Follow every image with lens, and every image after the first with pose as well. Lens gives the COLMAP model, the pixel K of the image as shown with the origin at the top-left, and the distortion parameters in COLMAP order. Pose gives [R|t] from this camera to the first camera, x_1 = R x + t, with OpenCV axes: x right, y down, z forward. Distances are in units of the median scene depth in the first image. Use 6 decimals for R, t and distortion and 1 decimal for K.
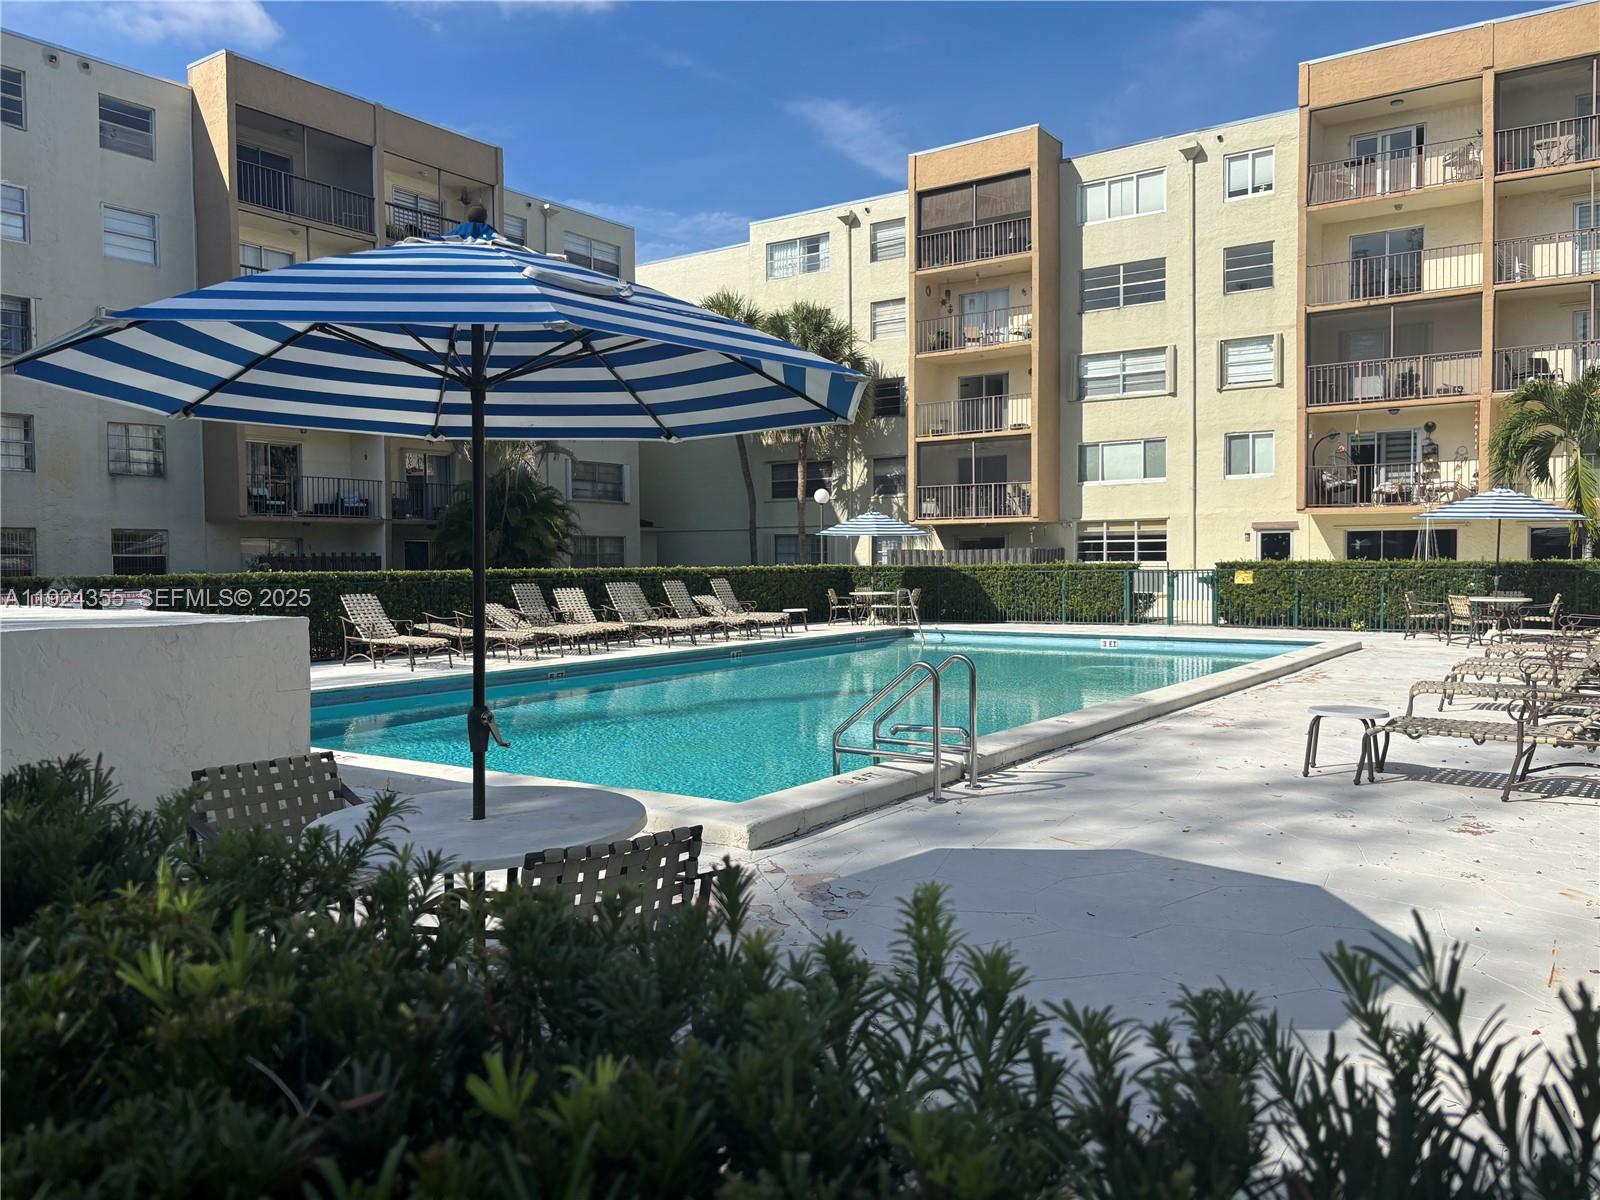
lens RADIAL K [[1207.4, 0, 803.6], [0, 1207.4, 606.6], [0, 0, 1]] dist [0.013772, -0.000971]
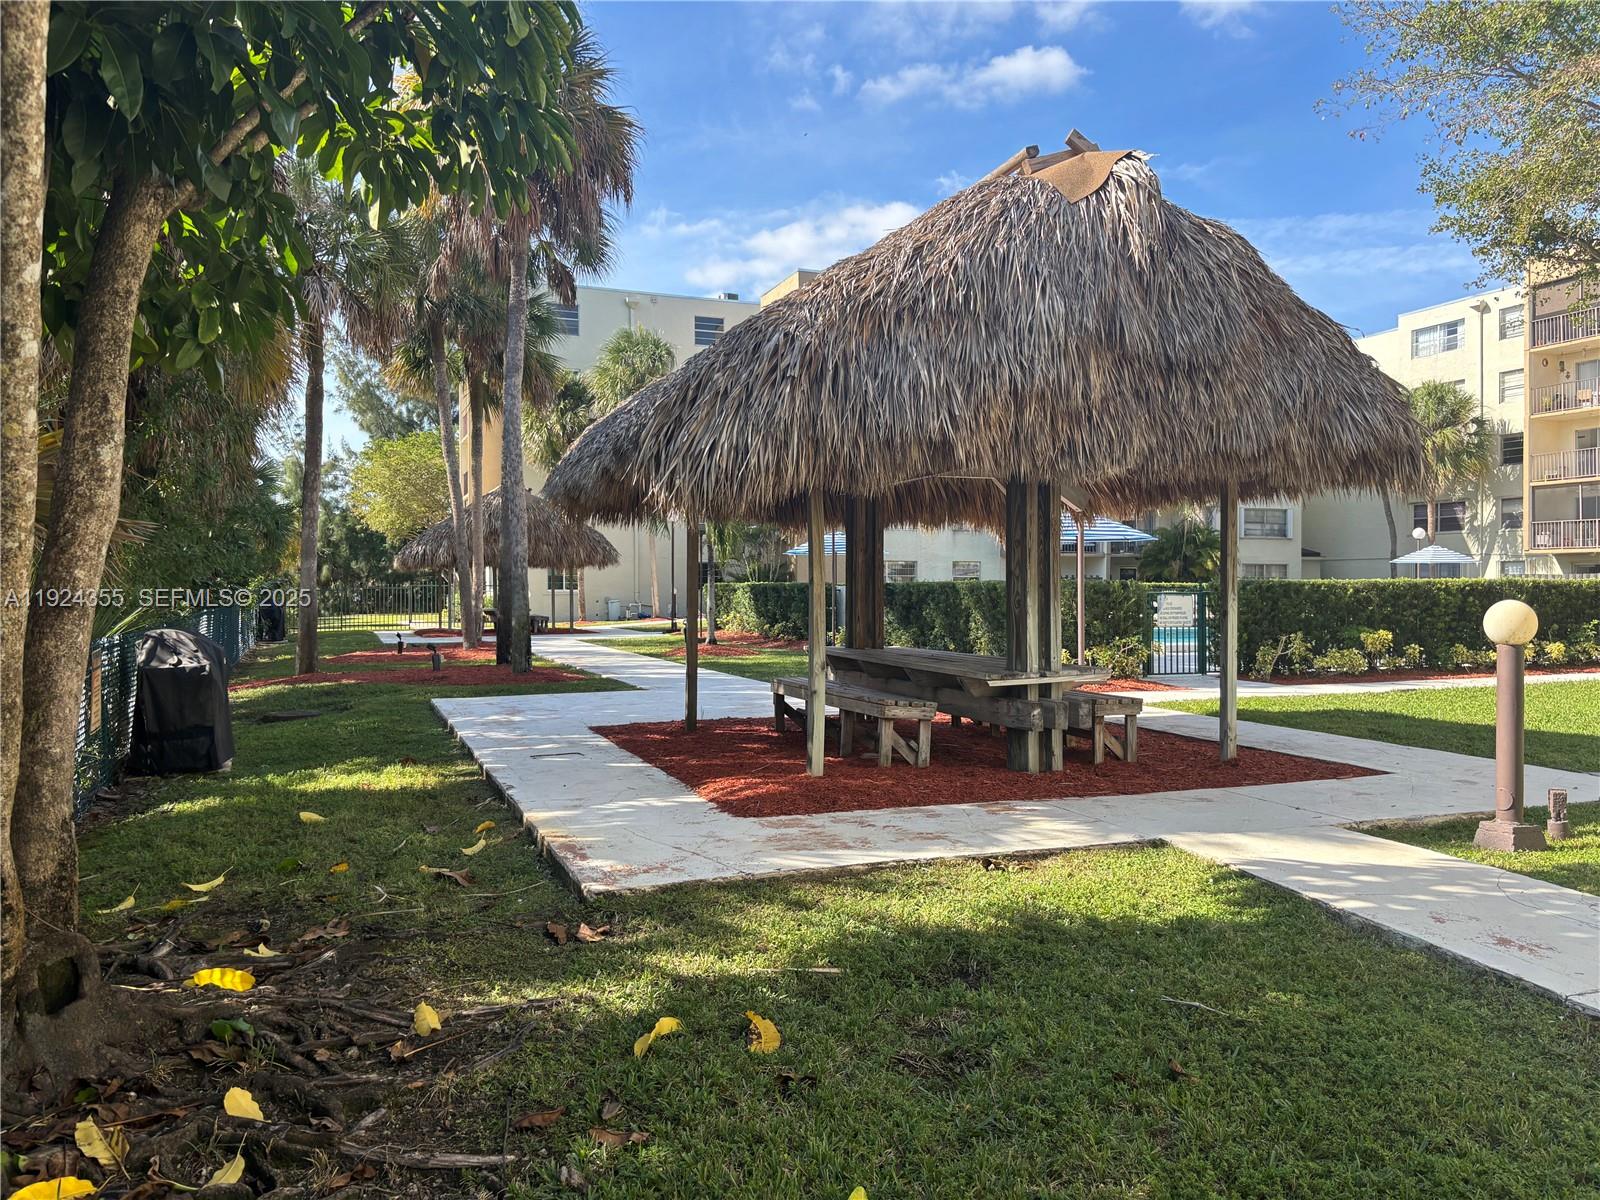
lens RADIAL K [[1207.4, 0, 800.7], [0, 1207.4, 599.0], [0, 0, 1]] dist [0.013772, -0.000971]
pose [[0.820539, 0.014067, -0.571418, 0.181021], [-0.030463, 0.999353, -0.019142, 0.022928], [0.570778, 0.033114, 0.820436, -0.406762]]
